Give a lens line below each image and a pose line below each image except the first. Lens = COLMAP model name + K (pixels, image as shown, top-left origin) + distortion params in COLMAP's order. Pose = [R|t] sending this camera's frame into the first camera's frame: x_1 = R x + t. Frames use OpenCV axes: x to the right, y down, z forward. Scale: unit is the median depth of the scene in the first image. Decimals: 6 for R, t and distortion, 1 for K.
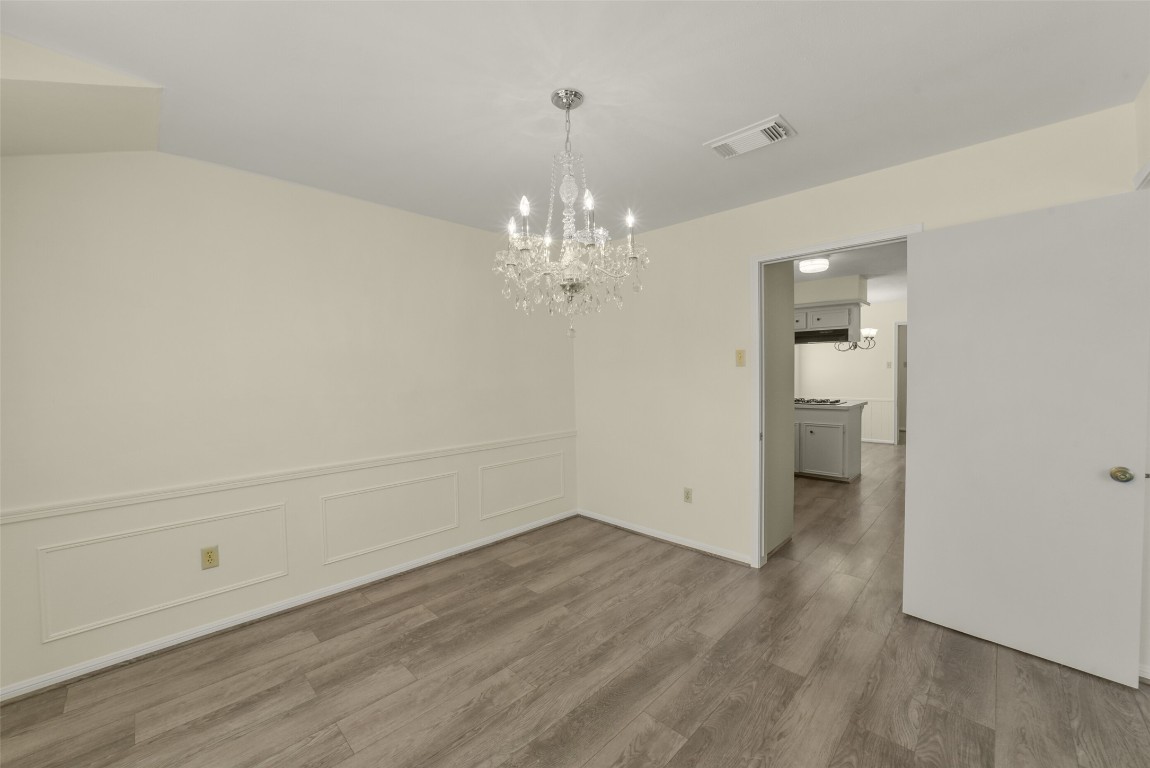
lens RADIAL K [[455.3, 0, 588.6], [0, 455.3, 372.1], [0, 0, 1]] dist [-0.034979, 0.008335]
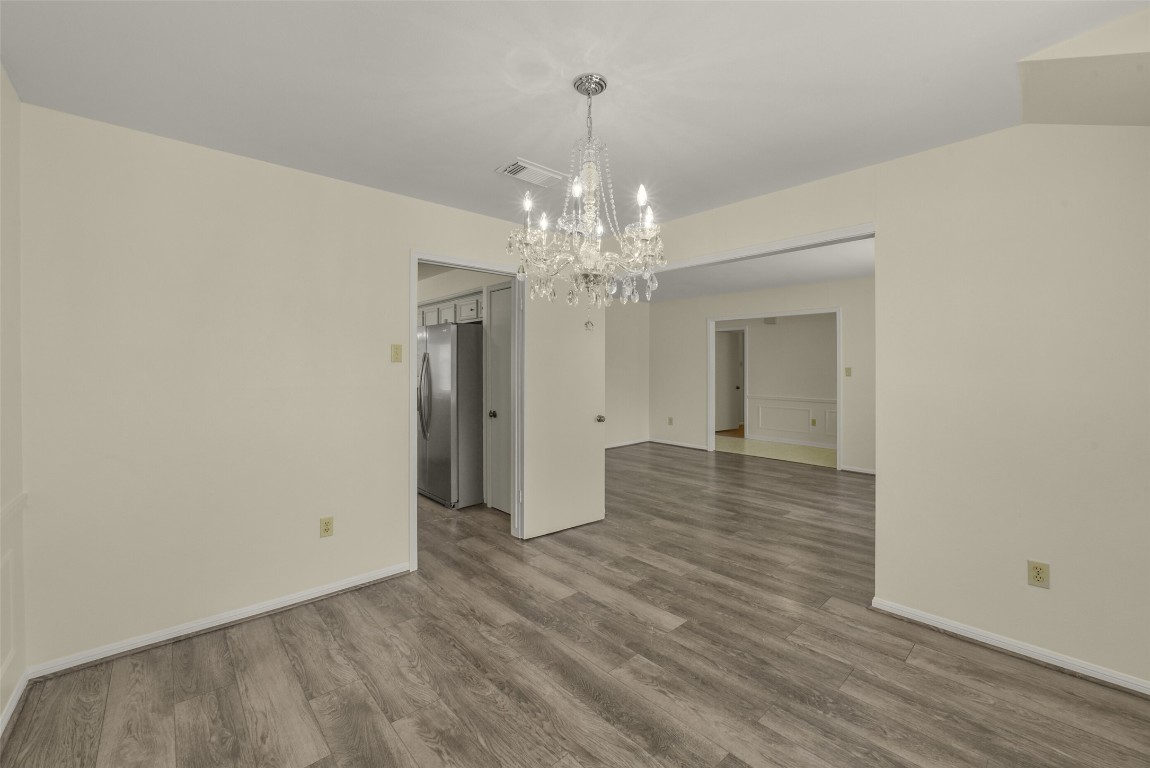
lens RADIAL K [[464.9, 0, 576.2], [0, 464.9, 366.5], [0, 0, 1]] dist [-0.015254, 0.000955]
pose [[0.063181, 0.015024, 0.997889, -0.816556], [-0.003080, 0.999885, -0.014859, 0.011631], [-0.997997, -0.002134, 0.063220, 0.792360]]
